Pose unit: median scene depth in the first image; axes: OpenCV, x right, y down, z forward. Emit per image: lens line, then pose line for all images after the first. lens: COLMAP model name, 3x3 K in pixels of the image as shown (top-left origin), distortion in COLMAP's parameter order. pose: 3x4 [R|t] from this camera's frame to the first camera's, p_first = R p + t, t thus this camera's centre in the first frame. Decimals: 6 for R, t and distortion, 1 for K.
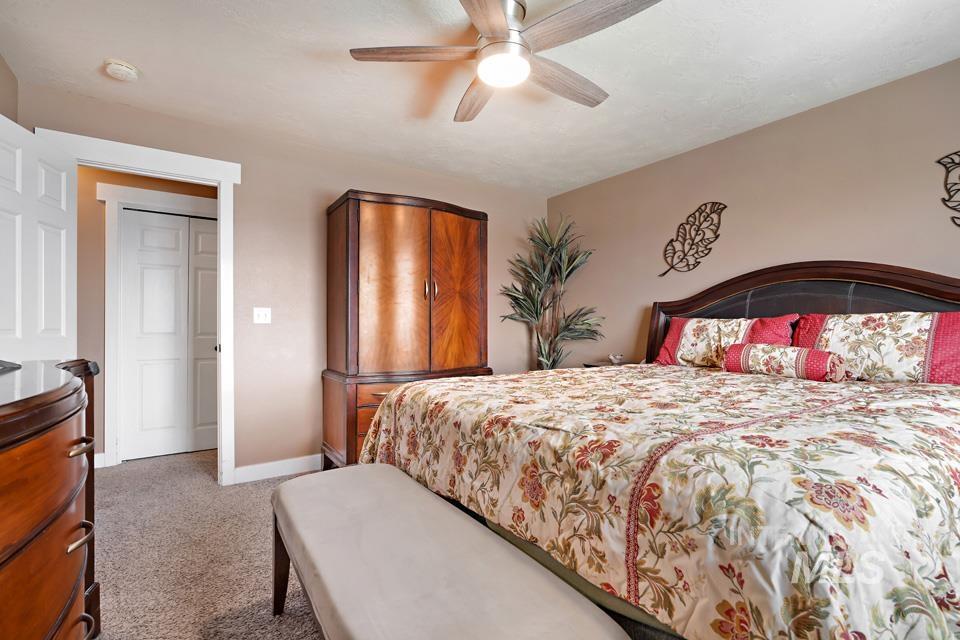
lens RADIAL K [[434.7, 0, 486.0], [0, 434.7, 322.1], [0, 0, 1]] dist [-0.027321, 0.013727]
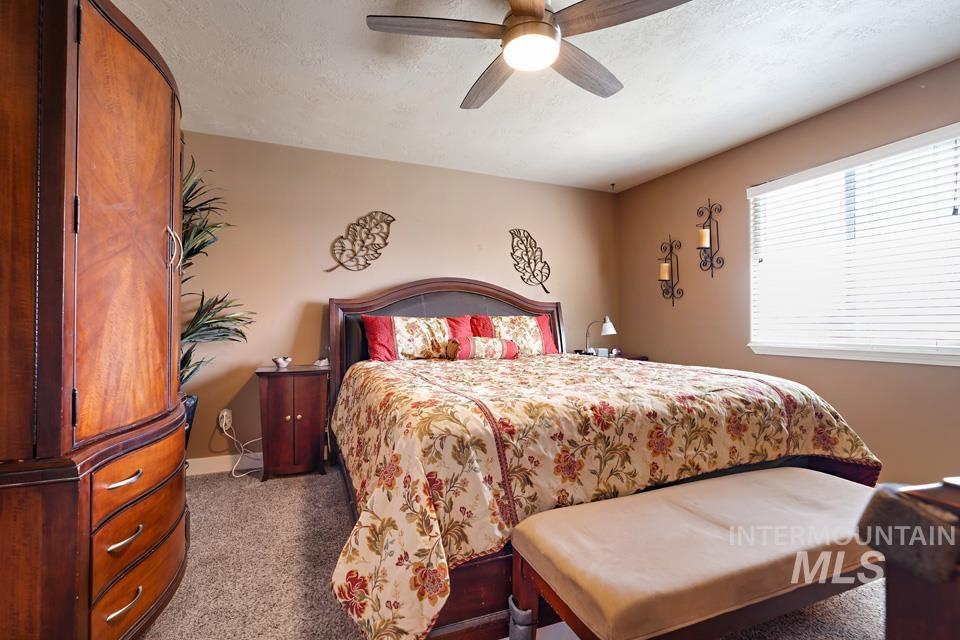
lens RADIAL K [[434.7, 0, 486.0], [0, 434.7, 322.1], [0, 0, 1]] dist [-0.027321, 0.013727]
pose [[0.212840, 0.006368, 0.977066, -0.568252], [-0.010309, 0.999938, -0.004271, 0.007965], [-0.977033, -0.009163, 0.212893, 0.559100]]
